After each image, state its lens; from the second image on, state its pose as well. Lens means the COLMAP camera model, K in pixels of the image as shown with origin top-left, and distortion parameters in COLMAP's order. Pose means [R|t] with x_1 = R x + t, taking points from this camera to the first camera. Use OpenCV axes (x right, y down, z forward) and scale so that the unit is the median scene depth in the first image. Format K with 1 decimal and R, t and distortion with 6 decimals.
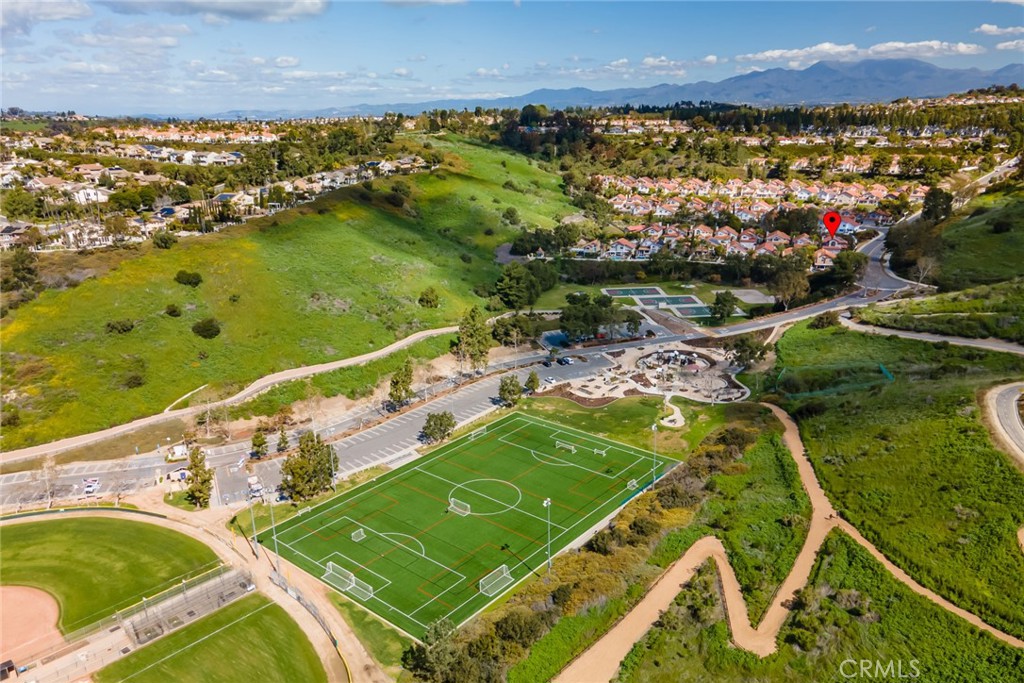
lens RADIAL K [[739.8, 0, 512.0], [0, 739.8, 341.5], [0, 0, 1]] dist [0.035936, -0.001391]
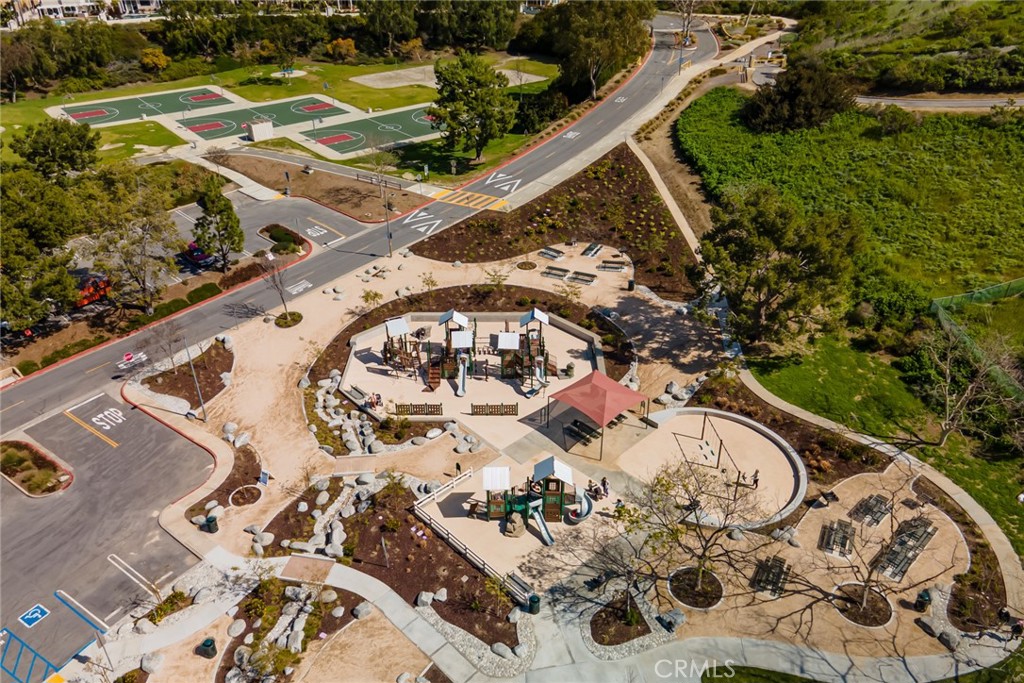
lens RADIAL K [[739.8, 0, 512.0], [0, 739.8, 341.5], [0, 0, 1]] dist [0.035936, -0.001391]
pose [[0.797589, -0.300029, 0.523291, 0.057840], [0.167815, 0.943645, 0.285259, -0.024126], [-0.579387, -0.139703, 0.802991, 0.432001]]
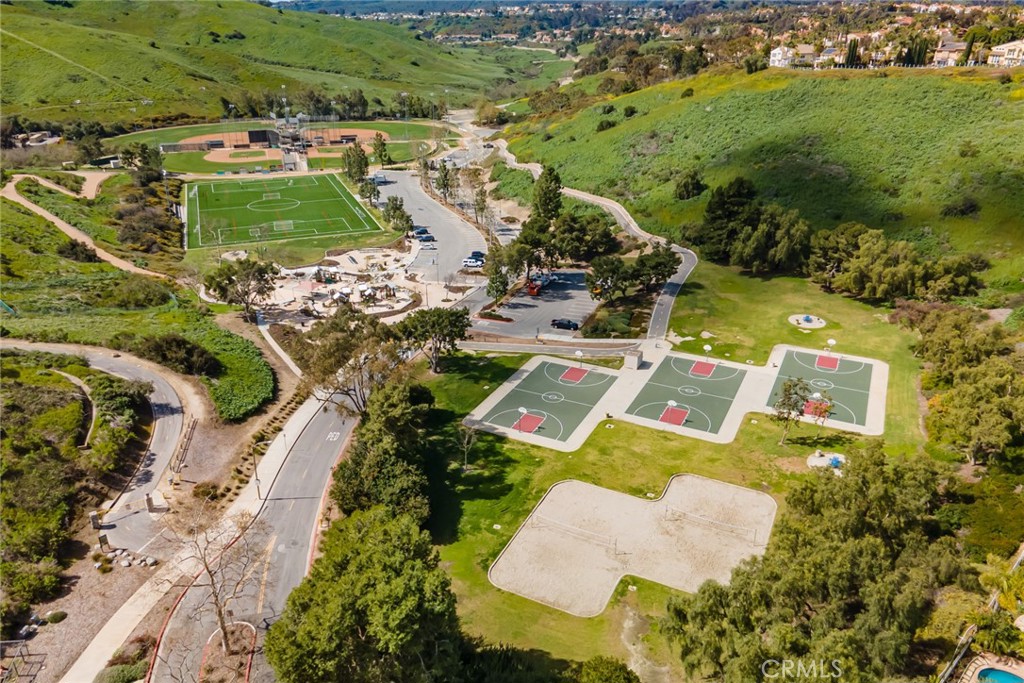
lens RADIAL K [[739.8, 0, 512.0], [0, 739.8, 341.5], [0, 0, 1]] dist [0.035936, -0.001391]
pose [[-0.469573, 0.381926, -0.796011, 0.373242], [-0.245777, 0.809408, 0.533340, -0.173652], [0.847995, 0.446083, -0.286207, 0.709800]]
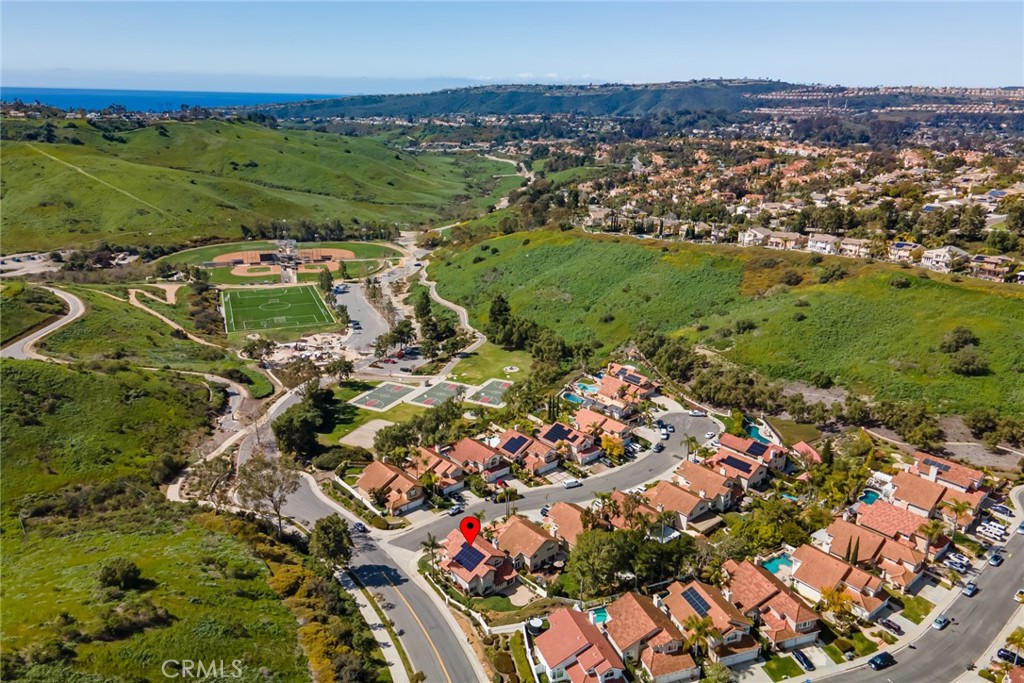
lens RADIAL K [[739.8, 0, 512.0], [0, 739.8, 341.5], [0, 0, 1]] dist [0.035936, -0.001391]
pose [[-0.467753, 0.292867, -0.833928, 0.641364], [-0.258554, 0.856897, 0.445957, -0.381388], [0.845196, 0.424213, -0.325094, 0.940697]]
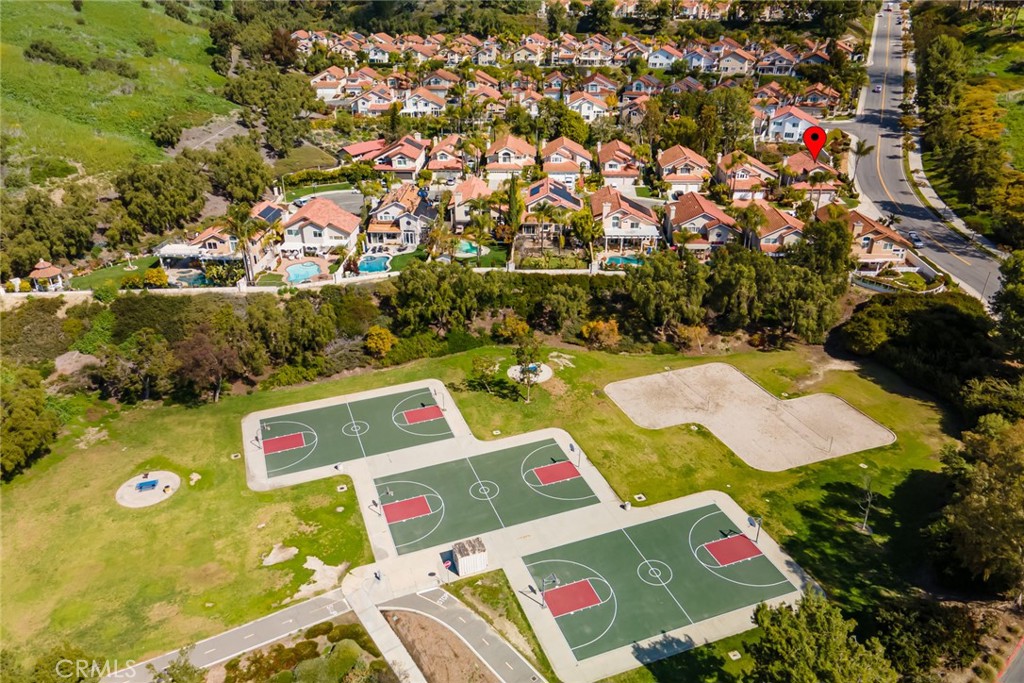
lens RADIAL K [[739.8, 0, 512.0], [0, 739.8, 341.5], [0, 0, 1]] dist [0.035936, -0.001391]
pose [[0.948622, -0.135498, 0.285930, 0.105078], [0.087321, 0.980683, 0.175030, -0.106528], [-0.304123, -0.141069, 0.942130, 0.524172]]
